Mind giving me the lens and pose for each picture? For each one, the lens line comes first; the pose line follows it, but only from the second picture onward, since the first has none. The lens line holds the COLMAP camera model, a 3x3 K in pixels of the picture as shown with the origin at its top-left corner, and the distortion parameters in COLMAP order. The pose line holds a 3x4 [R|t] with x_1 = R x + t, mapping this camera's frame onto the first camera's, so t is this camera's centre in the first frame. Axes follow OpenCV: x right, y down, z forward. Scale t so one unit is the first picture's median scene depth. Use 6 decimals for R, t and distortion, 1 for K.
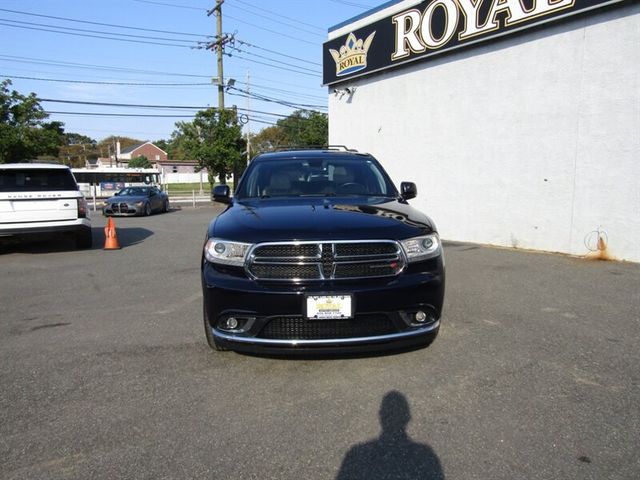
lens RADIAL K [[450.0, 0, 319.4], [0, 450.0, 237.7], [0, 0, 1]] dist [-0.011393, -0.001247]
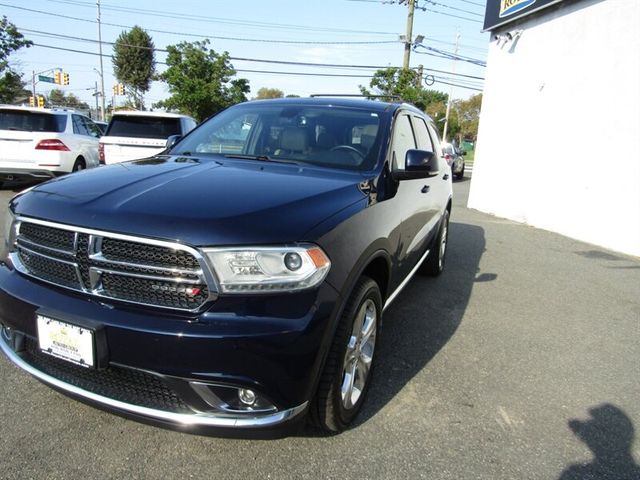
lens RADIAL K [[450.0, 0, 319.6], [0, 450.0, 235.9], [0, 0, 1]] dist [-0.011393, -0.001247]
pose [[0.900834, 0.151160, -0.407000, 0.134281], [-0.123417, 0.987917, 0.093747, -0.019418], [0.416253, -0.034220, 0.908605, 0.152220]]
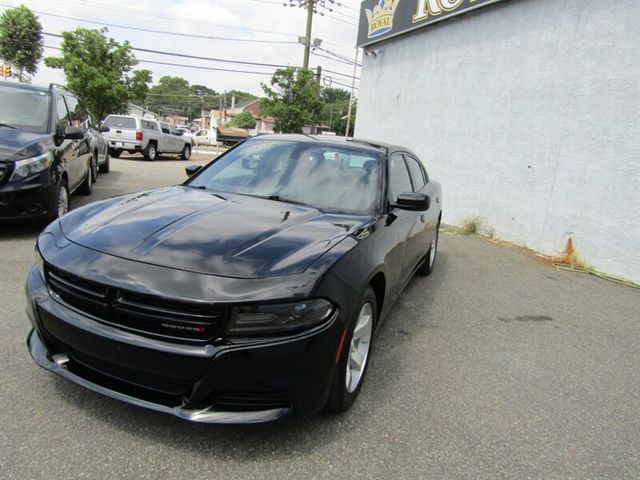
lens RADIAL K [[450.0, 0, 319.7], [0, 450.0, 239.5], [0, 0, 1]] dist [-0.011393, -0.001247]
pose [[0.964787, 0.150234, -0.215907, 0.216408], [-0.134196, 0.987111, 0.087201, -0.006010], [0.226225, -0.055156, 0.972512, 0.024191]]
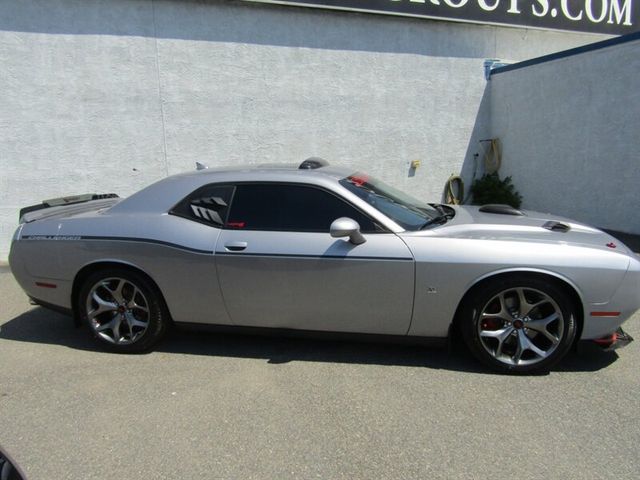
lens RADIAL K [[450.0, 0, 324.7], [0, 450.0, 239.1], [0, 0, 1]] dist [-0.011393, -0.001247]
pose [[0.232020, -0.184451, 0.955063, -0.202721], [0.150341, 0.976858, 0.152137, -0.048975], [-0.961023, 0.108286, 0.254381, 0.282495]]
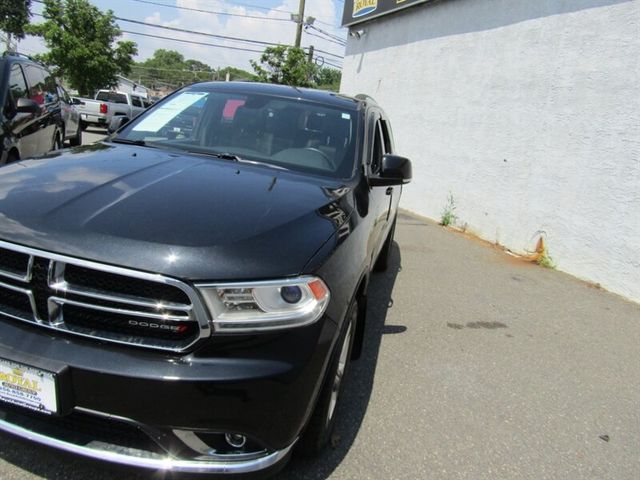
lens RADIAL K [[450.0, 0, 319.3], [0, 450.0, 238.9], [0, 0, 1]] dist [-0.011393, -0.001247]
pose [[0.961816, 0.193293, -0.193770, 0.244602], [-0.171969, 0.977573, 0.121562, -0.017961], [0.212922, -0.083598, 0.973486, 0.057056]]
